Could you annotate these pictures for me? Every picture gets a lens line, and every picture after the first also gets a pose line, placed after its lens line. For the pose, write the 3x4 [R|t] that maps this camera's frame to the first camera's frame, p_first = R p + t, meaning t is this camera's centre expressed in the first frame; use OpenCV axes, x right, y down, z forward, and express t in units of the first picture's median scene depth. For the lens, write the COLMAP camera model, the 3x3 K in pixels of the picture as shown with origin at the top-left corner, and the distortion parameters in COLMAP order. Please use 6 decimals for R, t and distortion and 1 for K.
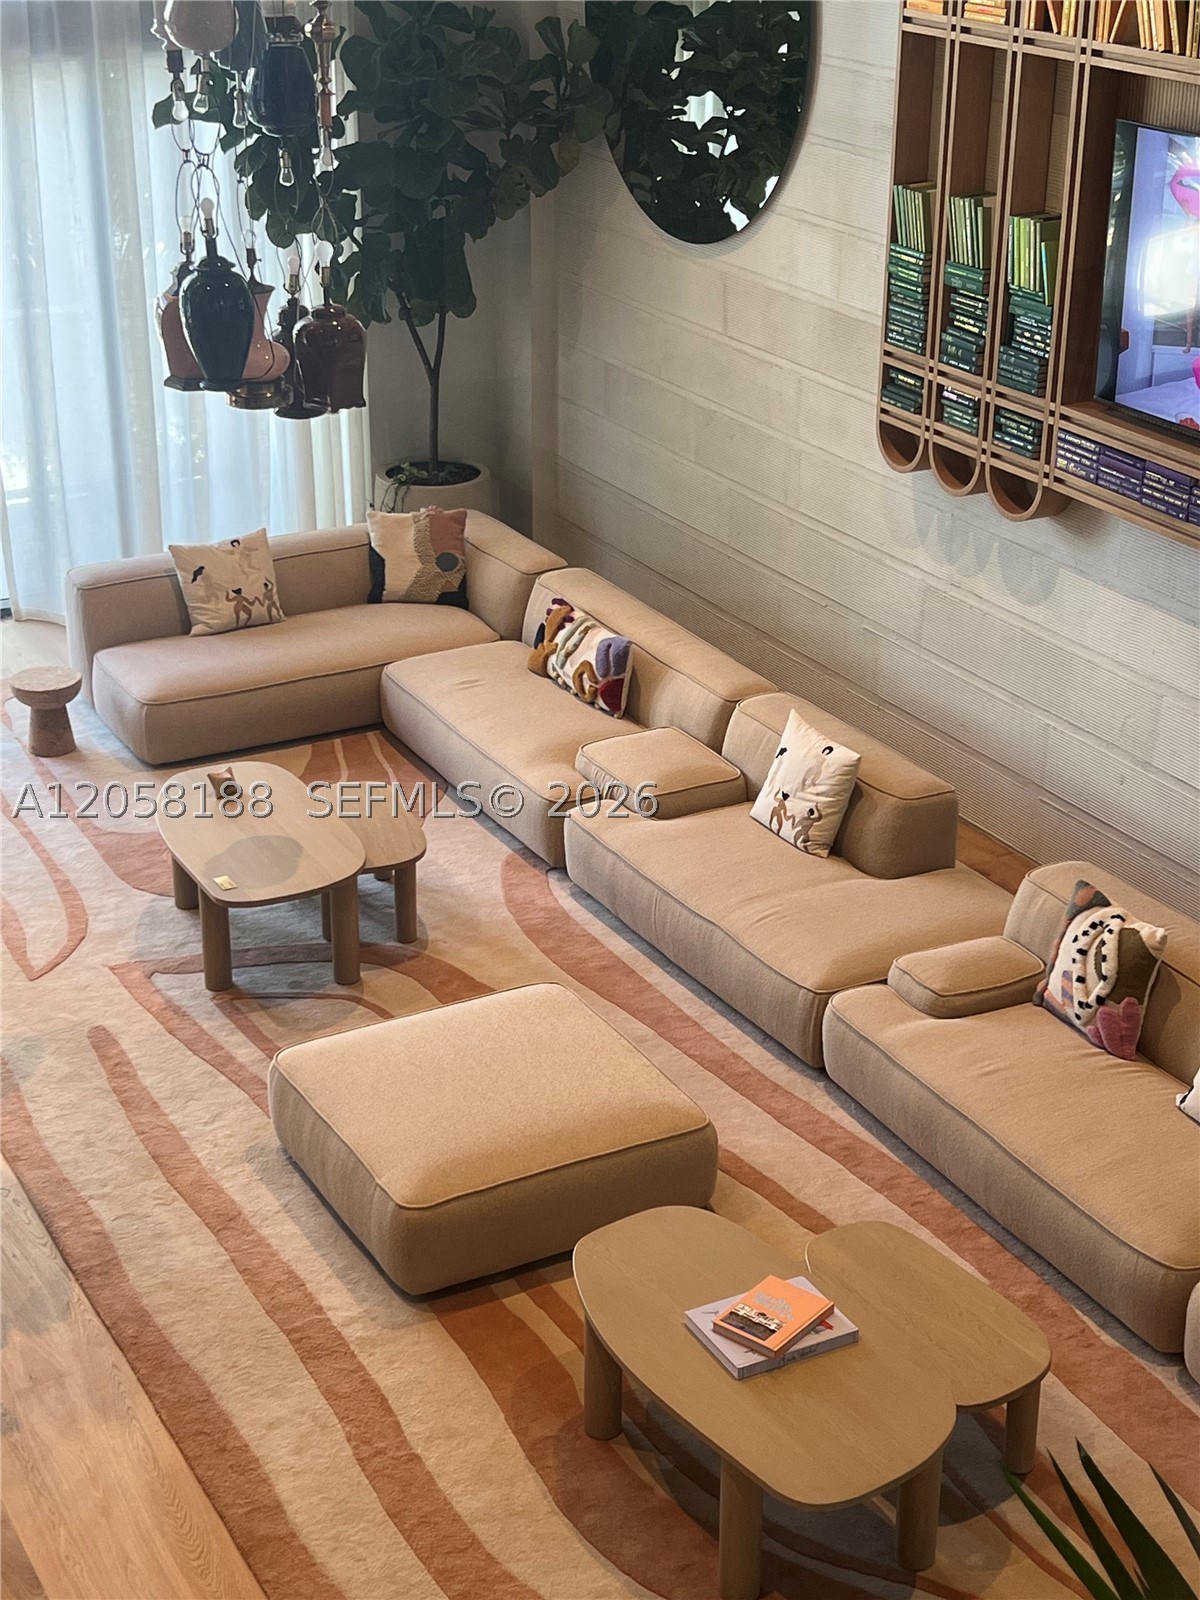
lens RADIAL K [[2488.3, 0, 603.7], [0, 2488.3, 806.3], [0, 0, 1]] dist [0.085033, 0.000000]
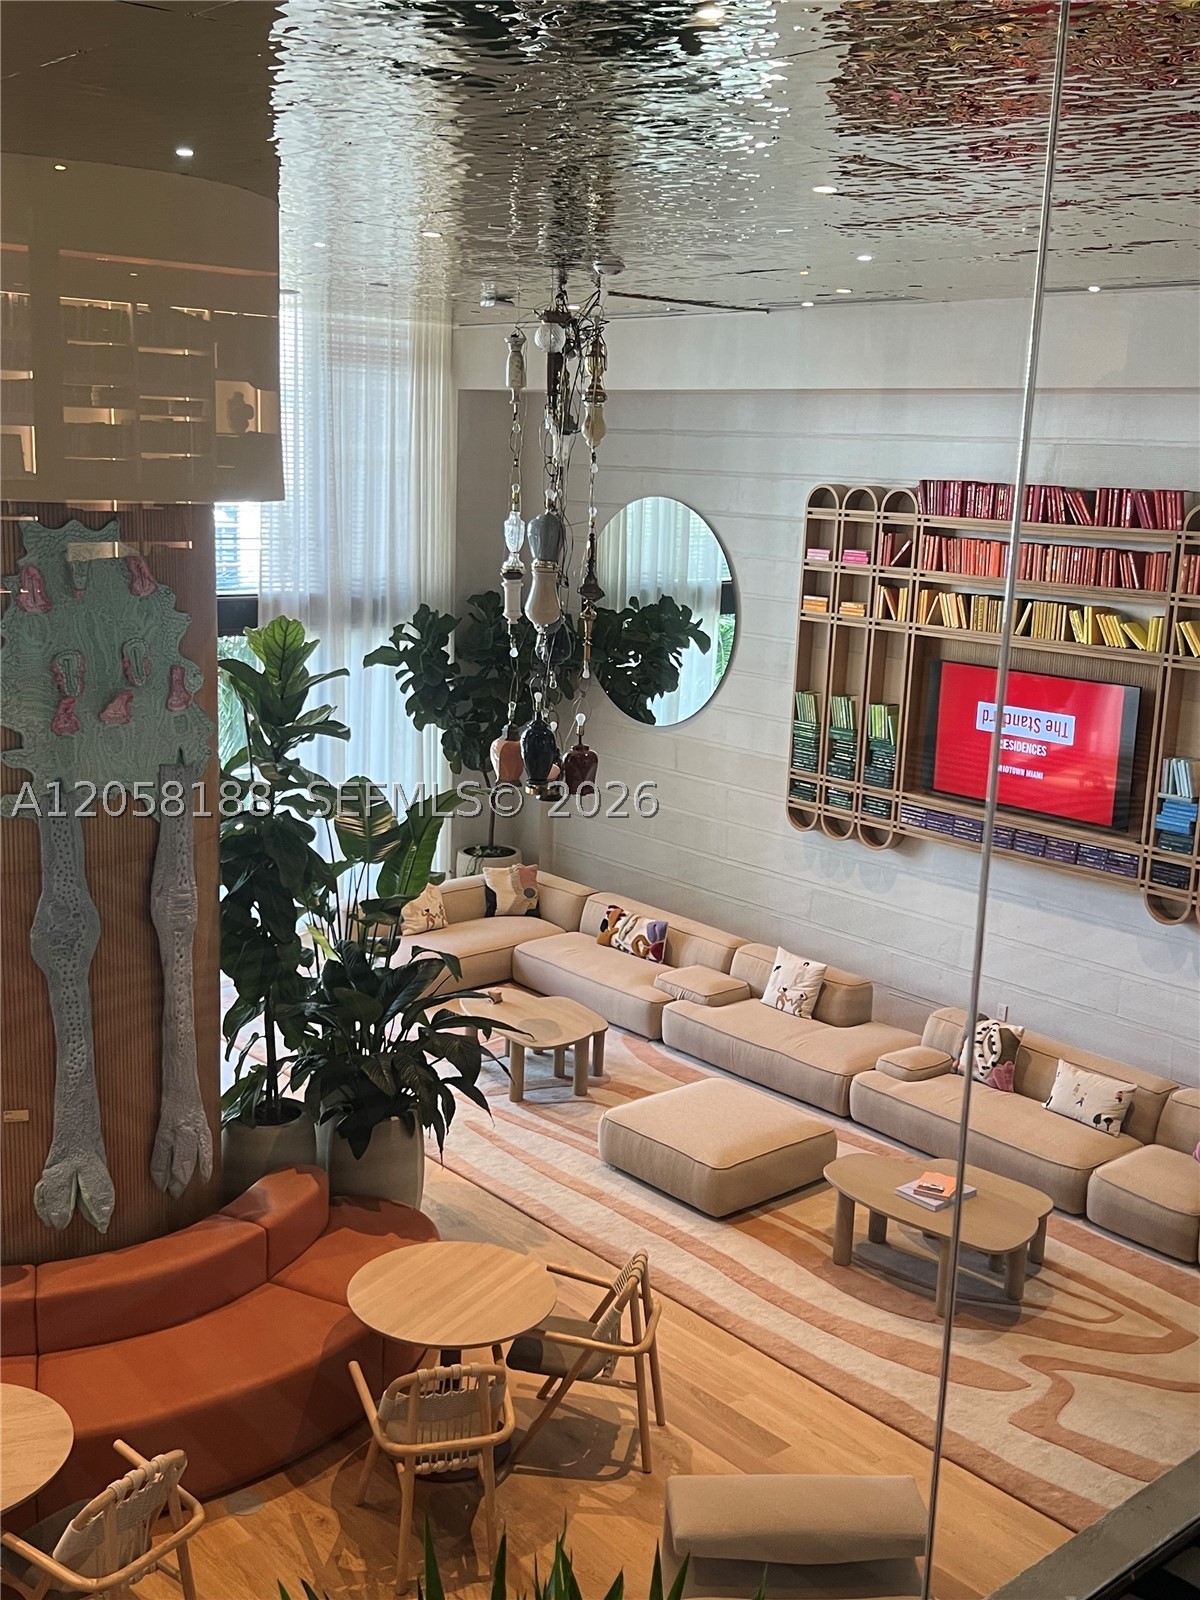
lens RADIAL K [[1667.2, 0, 594.2], [0, 1667.2, 797.3], [0, 0, 1]] dist [0.088473, 0.000000]
pose [[0.978751, -0.018790, 0.204189, -0.334954], [0.058382, 0.980114, -0.189652, 0.086927], [-0.196565, 0.197544, 0.960385, -0.262250]]
